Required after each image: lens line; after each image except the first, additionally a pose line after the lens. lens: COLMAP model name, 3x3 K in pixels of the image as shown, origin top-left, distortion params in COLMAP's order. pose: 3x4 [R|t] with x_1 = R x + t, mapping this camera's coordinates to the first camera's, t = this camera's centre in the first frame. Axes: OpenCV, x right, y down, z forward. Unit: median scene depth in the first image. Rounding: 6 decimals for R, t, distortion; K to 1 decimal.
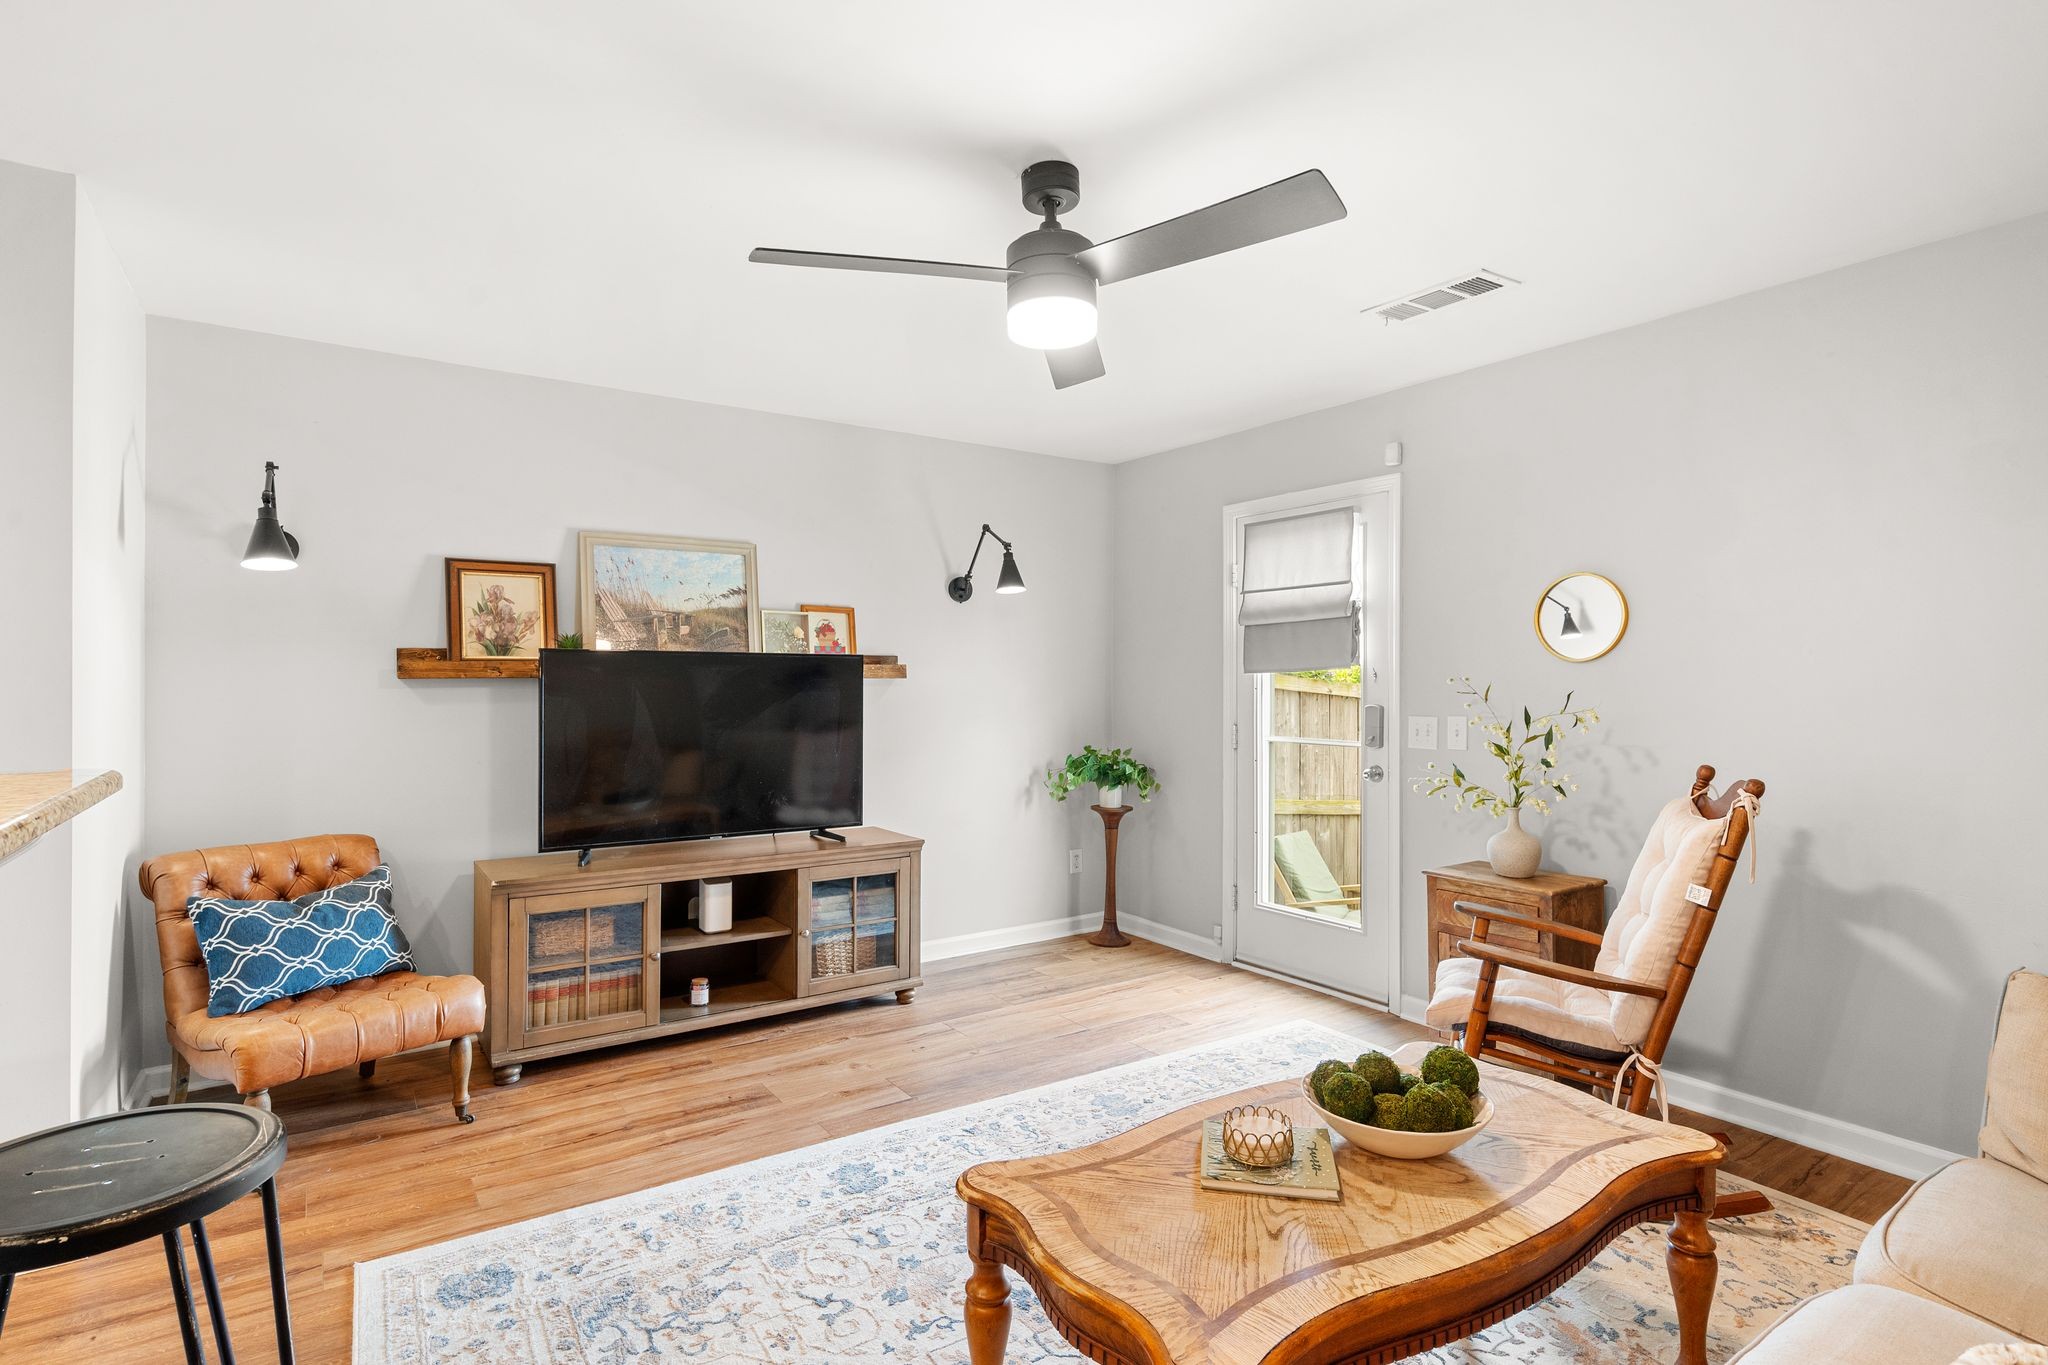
lens RADIAL K [[1026.8, 0, 1021.5], [0, 1026.8, 676.8], [0, 0, 1]] dist [-0.000896, 0.000286]
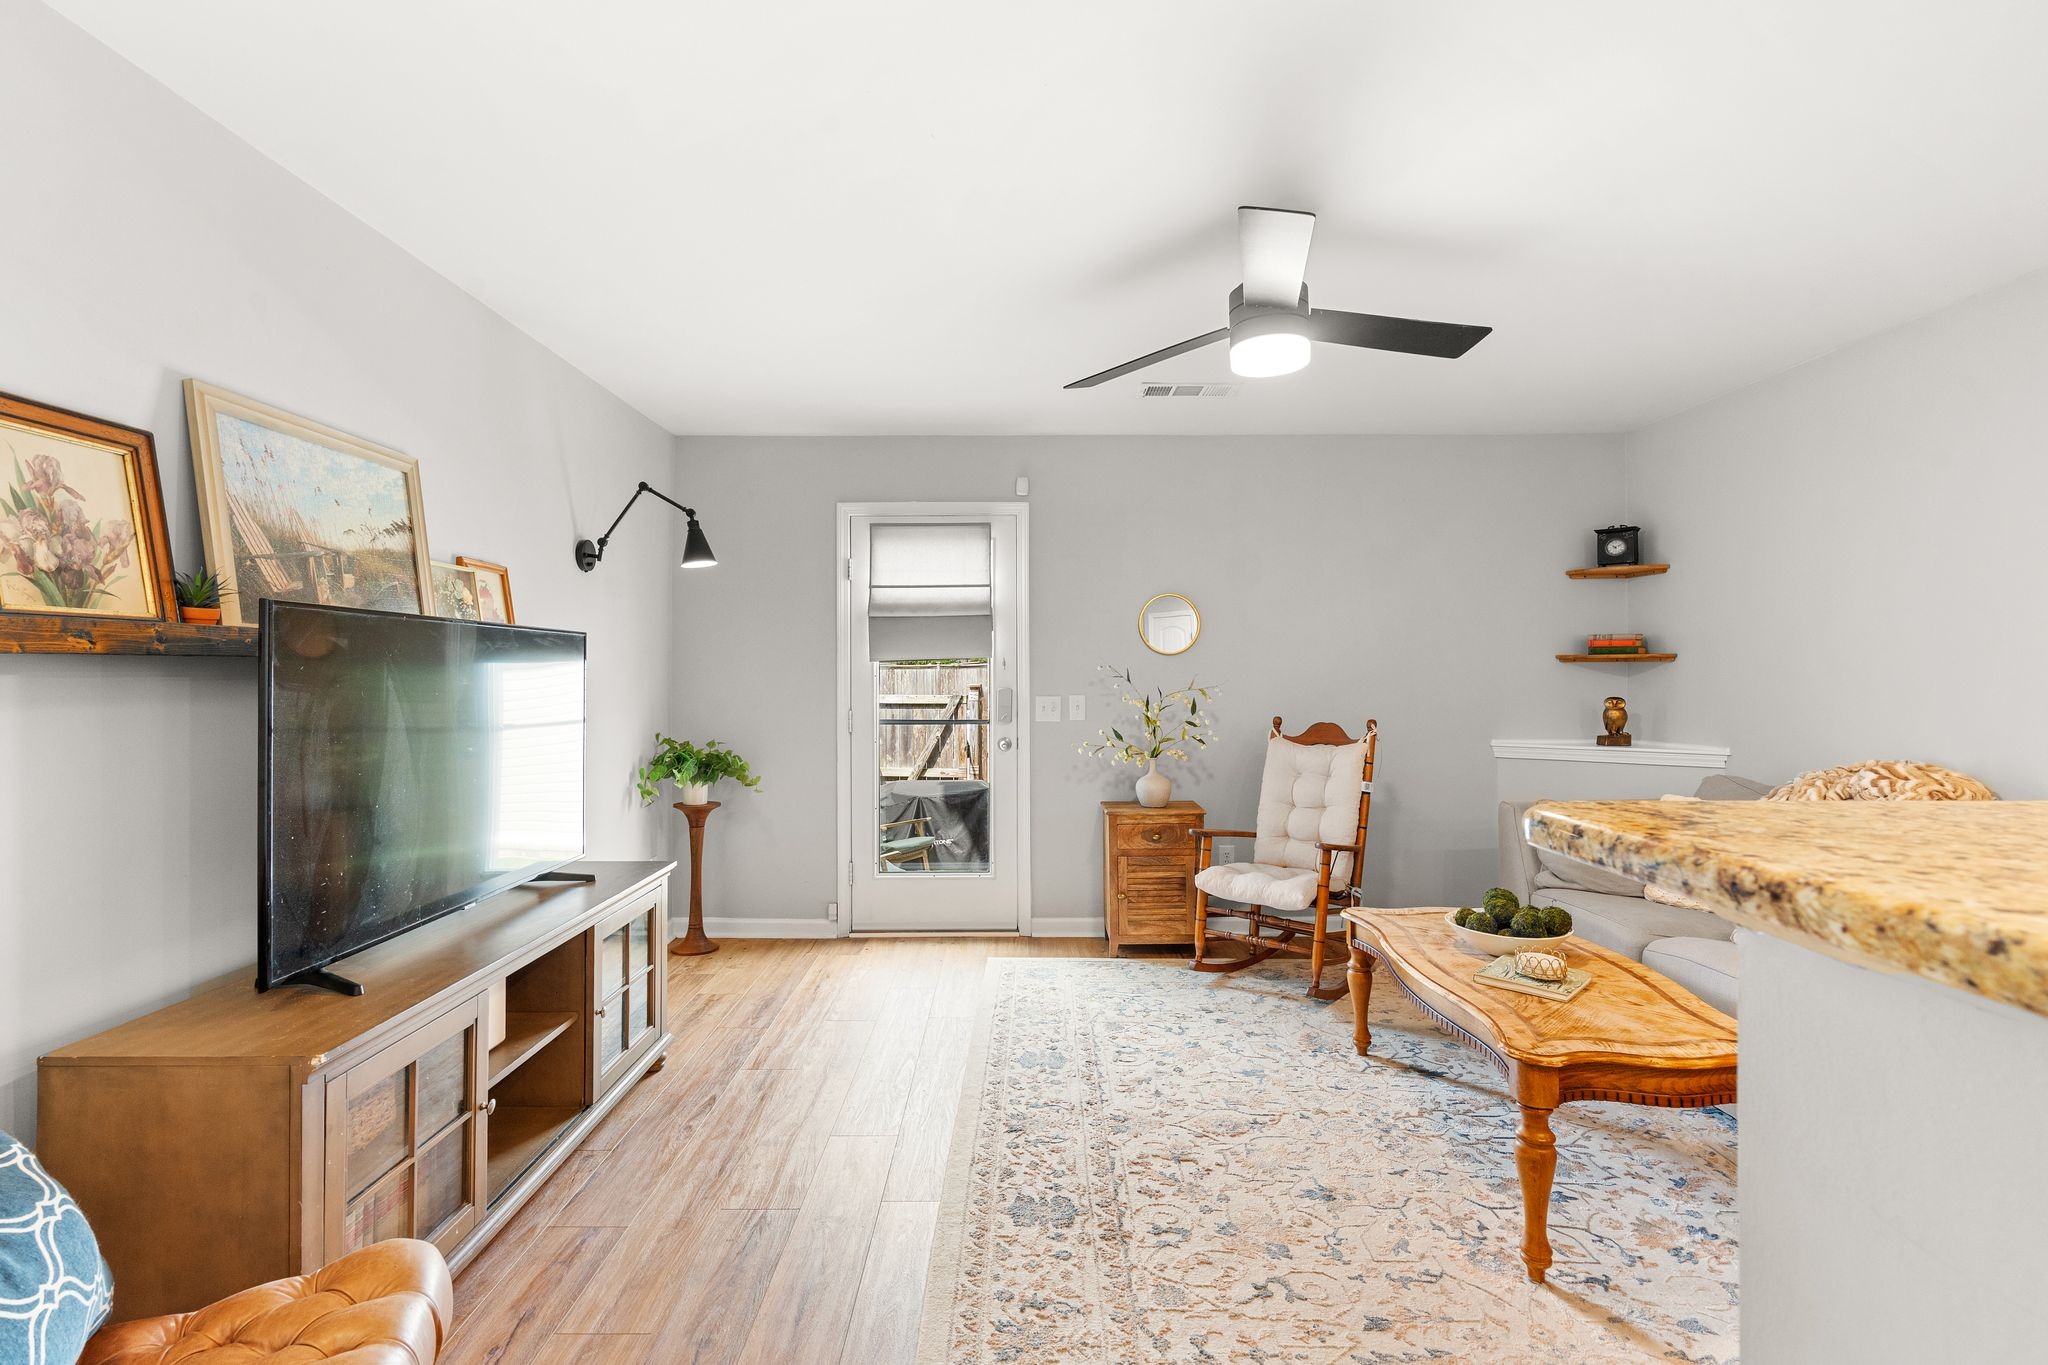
lens RADIAL K [[918.2, 0, 1025.5], [0, 918.2, 671.6], [0, 0, 1]] dist [-0.011991, 0.000258]
pose [[0.563382, 0.000345, 0.826197, -0.548359], [0.000403, 1.000000, -0.000692, 0.008411], [-0.826197, 0.000723, 0.563382, 0.366362]]
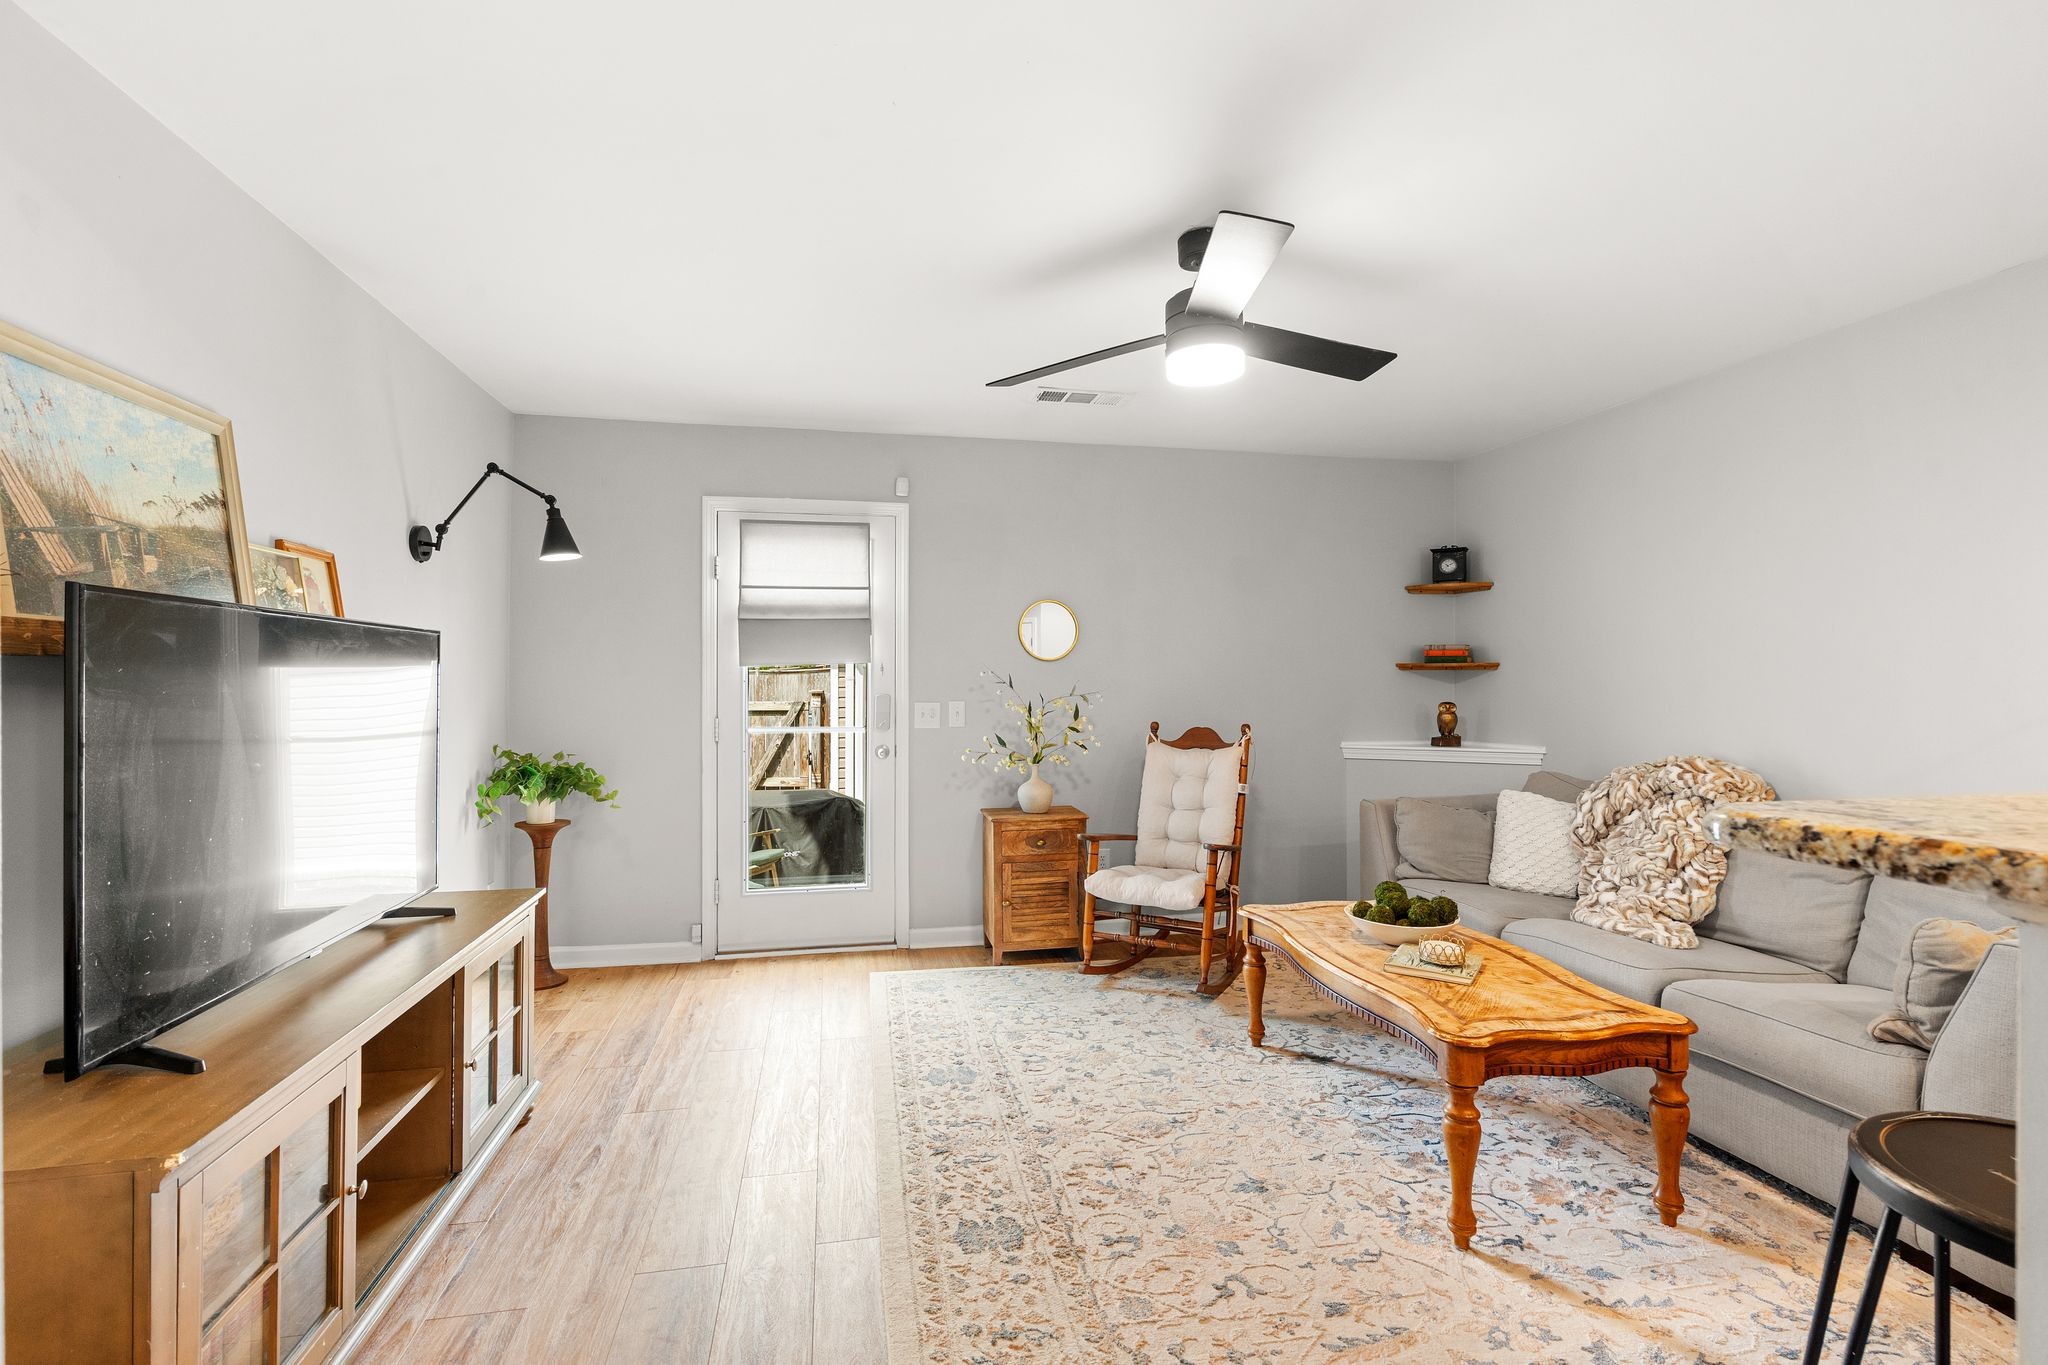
lens RADIAL K [[911.8, 0, 1024.0], [0, 911.8, 682.5], [0, 0, 1]] dist [-0.011580, 0.000598]
pose [[0.390025, -0.003077, 0.920799, -0.565017], [-0.002190, 0.999988, 0.004269, 0.008872], [-0.920801, -0.003682, 0.390014, 0.441918]]
